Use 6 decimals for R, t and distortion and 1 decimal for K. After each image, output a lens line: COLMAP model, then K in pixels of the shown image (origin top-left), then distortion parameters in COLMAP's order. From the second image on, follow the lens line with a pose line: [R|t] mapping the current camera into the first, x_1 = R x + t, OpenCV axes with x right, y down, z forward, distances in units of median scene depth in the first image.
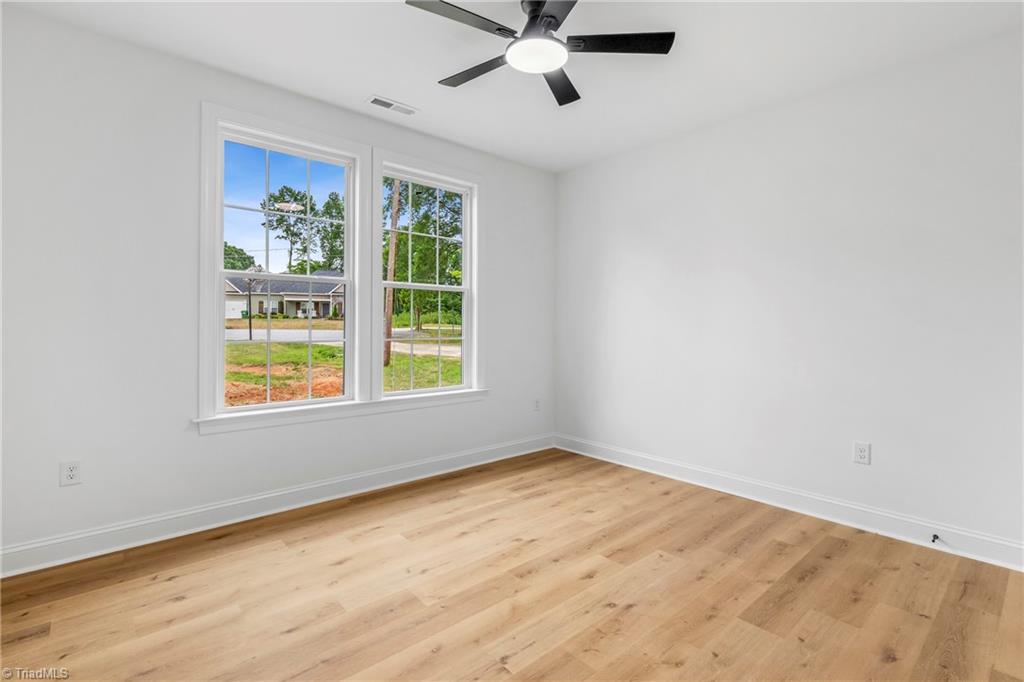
lens RADIAL K [[468.4, 0, 509.5], [0, 468.4, 335.8], [0, 0, 1]] dist [0.001224, 0.000250]
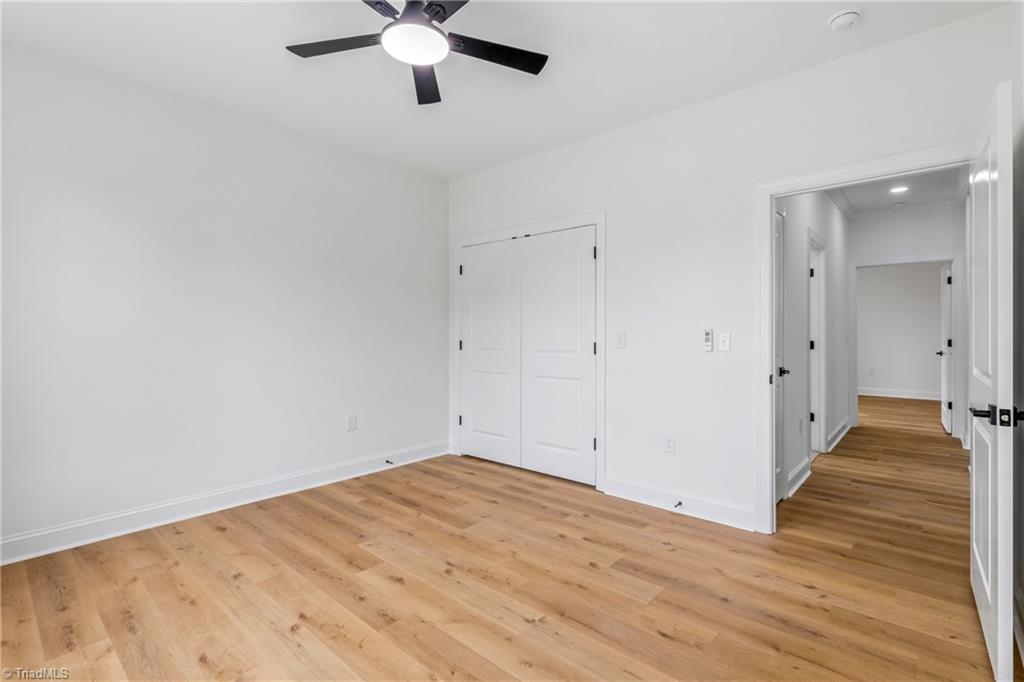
lens RADIAL K [[468.4, 0, 509.5], [0, 468.4, 335.8], [0, 0, 1]] dist [0.001224, 0.000250]
pose [[-0.113785, -0.010205, 0.993453, -0.758083], [0.017514, 0.999771, 0.012276, -0.019132], [-0.993351, 0.018796, -0.113580, 0.770195]]
